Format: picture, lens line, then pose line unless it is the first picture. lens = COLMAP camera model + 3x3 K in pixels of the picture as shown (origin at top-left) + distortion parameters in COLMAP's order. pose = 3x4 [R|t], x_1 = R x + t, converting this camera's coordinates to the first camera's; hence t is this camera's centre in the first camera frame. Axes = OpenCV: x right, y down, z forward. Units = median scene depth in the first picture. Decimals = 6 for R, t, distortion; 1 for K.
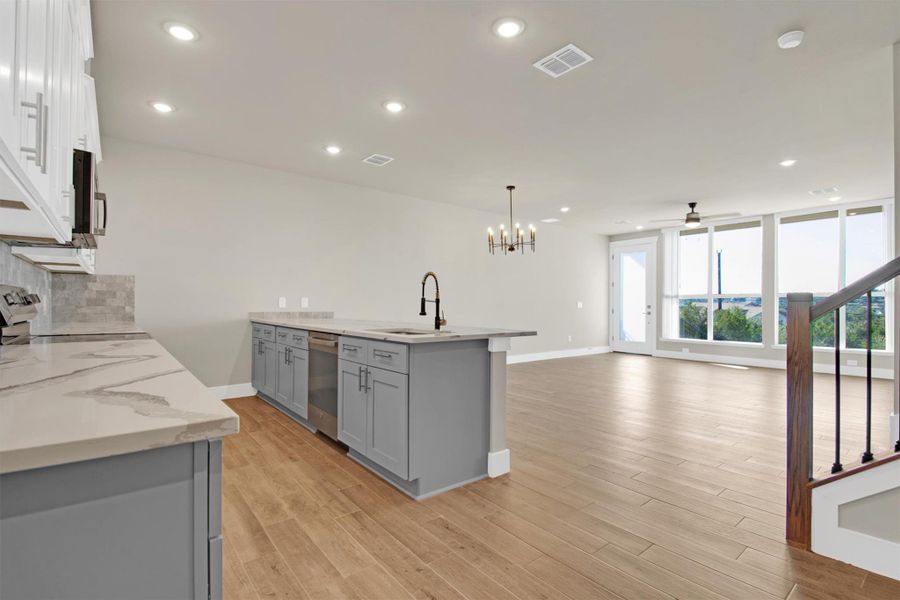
lens RADIAL K [[419.1, 0, 451.3], [0, 419.1, 296.7], [0, 0, 1]] dist [0.023994, -0.032432]
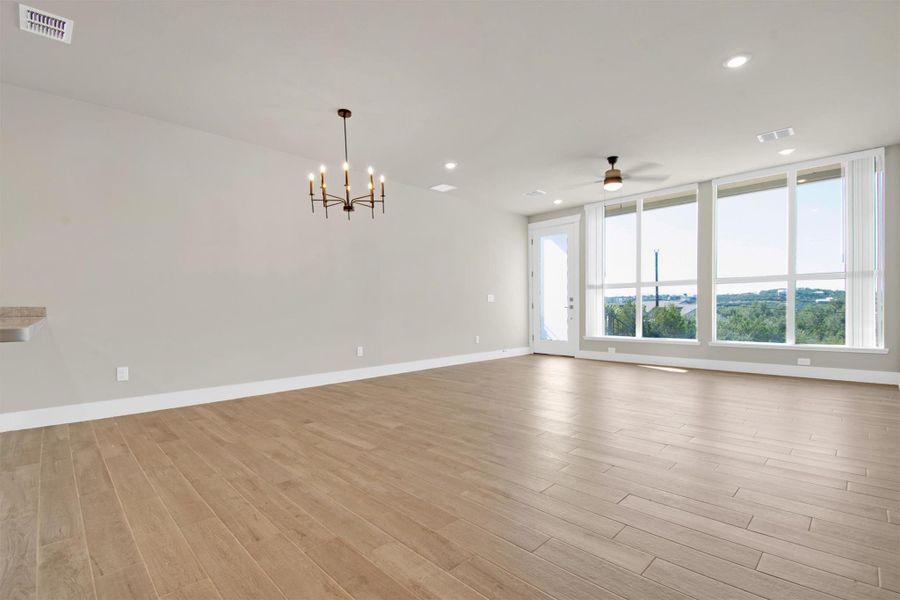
lens RADIAL K [[415.7, 0, 450.6], [0, 415.7, 310.8], [0, 0, 1]] dist [-0.001520, -0.000370]
pose [[0.994378, -0.017081, 0.104502, 0.320302], [0.014218, 0.999505, 0.028080, 0.044999], [-0.104930, -0.026437, 0.994128, 0.447584]]
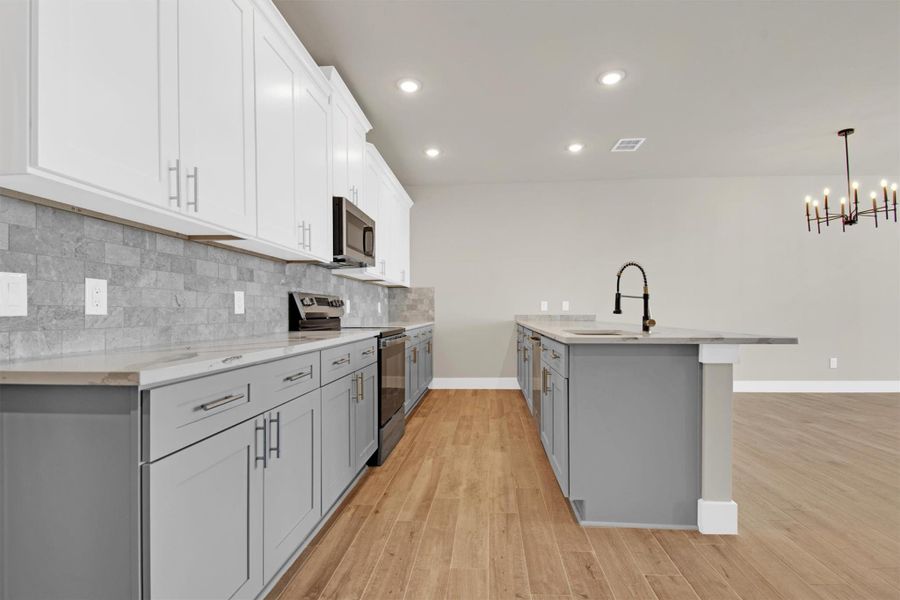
lens RADIAL K [[402.5, 0, 453.3], [0, 402.5, 312.9], [0, 0, 1]] dist [0.001957, -0.016206]
pose [[0.724441, -0.006104, -0.689310, 0.164328], [0.020264, 0.999717, 0.012444, 0.017085], [0.689039, -0.022983, 0.724360, 0.124603]]
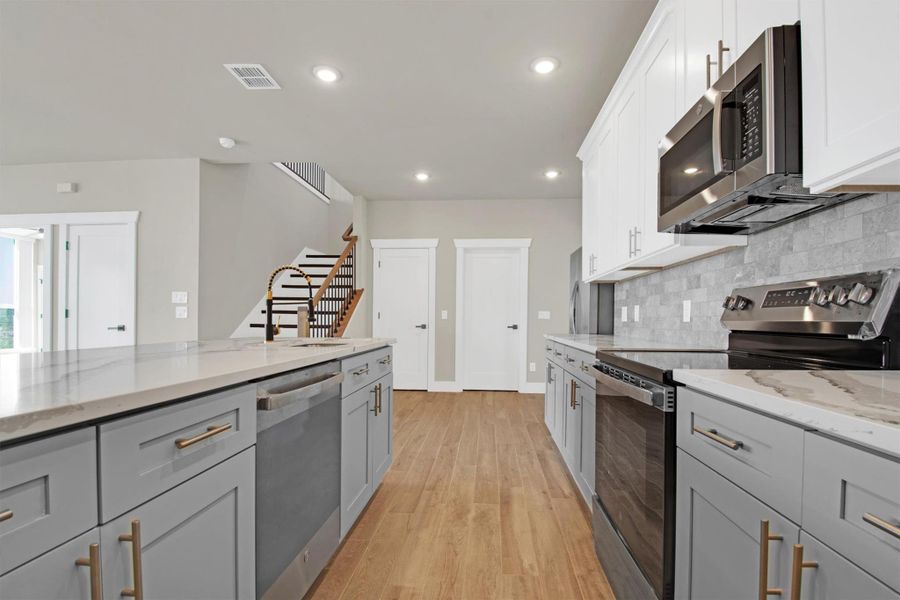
lens RADIAL K [[414.6, 0, 456.3], [0, 414.6, 296.8], [0, 0, 1]] dist [-0.010176, 0.000179]
pose [[-0.730835, 0.030975, 0.681851, -0.551395], [-0.021260, 0.997452, -0.068099, 0.029374], [-0.682223, -0.064265, -0.728314, 0.930507]]
